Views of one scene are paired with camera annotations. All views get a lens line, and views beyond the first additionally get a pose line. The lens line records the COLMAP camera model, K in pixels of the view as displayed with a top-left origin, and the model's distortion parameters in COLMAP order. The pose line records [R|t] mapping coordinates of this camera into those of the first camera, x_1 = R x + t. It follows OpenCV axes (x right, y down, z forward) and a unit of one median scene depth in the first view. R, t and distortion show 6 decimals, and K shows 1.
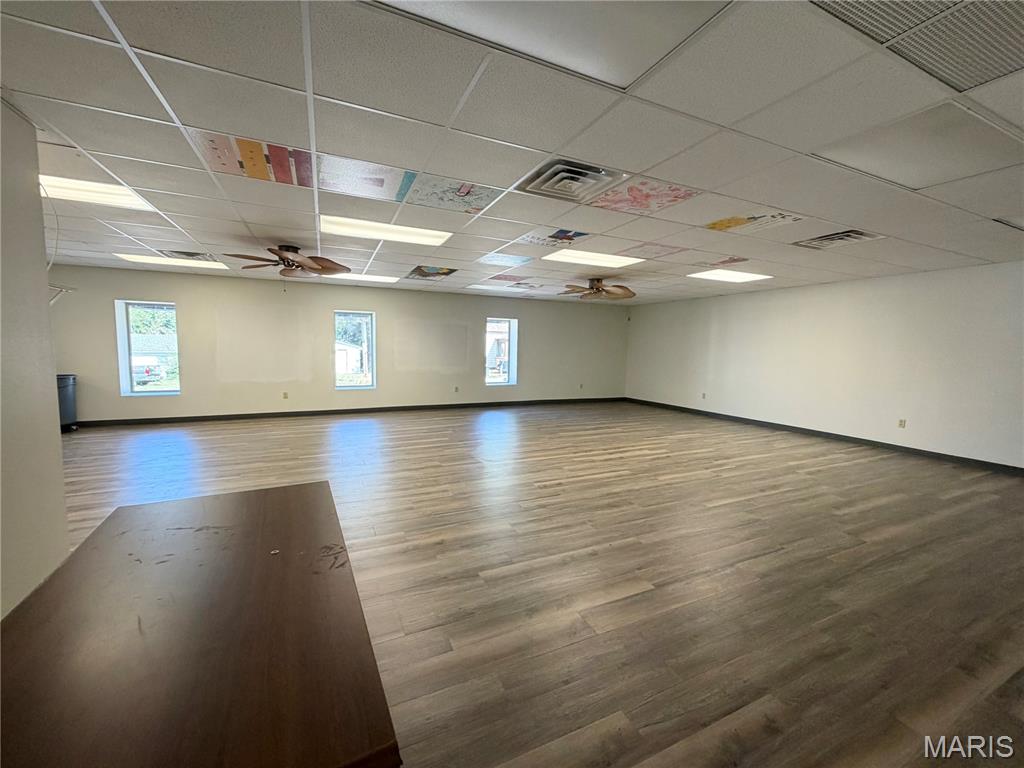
lens RADIAL K [[406.7, 0, 506.4], [0, 406.7, 381.1], [0, 0, 1]] dist [-0.003342, 0.000122]
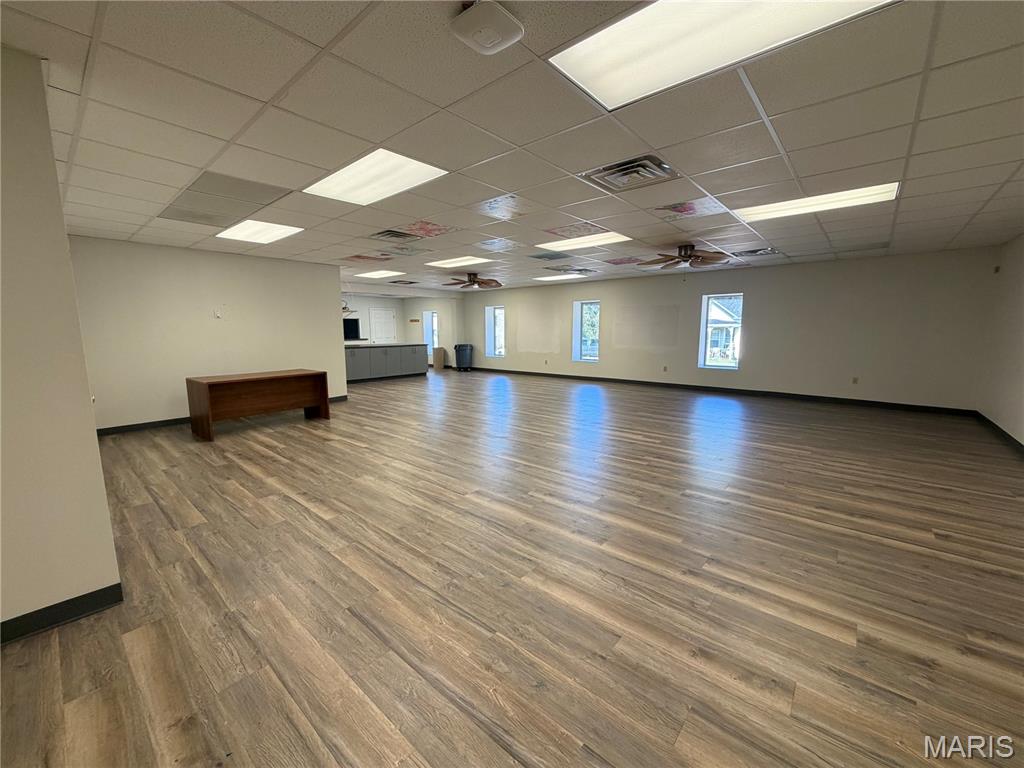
lens RADIAL K [[406.7, 0, 502.0], [0, 406.7, 387.9], [0, 0, 1]] dist [-0.003342, 0.000122]
pose [[0.405571, 0.113629, -0.906973, 0.835125], [-0.069231, 0.993212, 0.093476, -0.000137], [0.911438, 0.024879, 0.410684, 0.281157]]
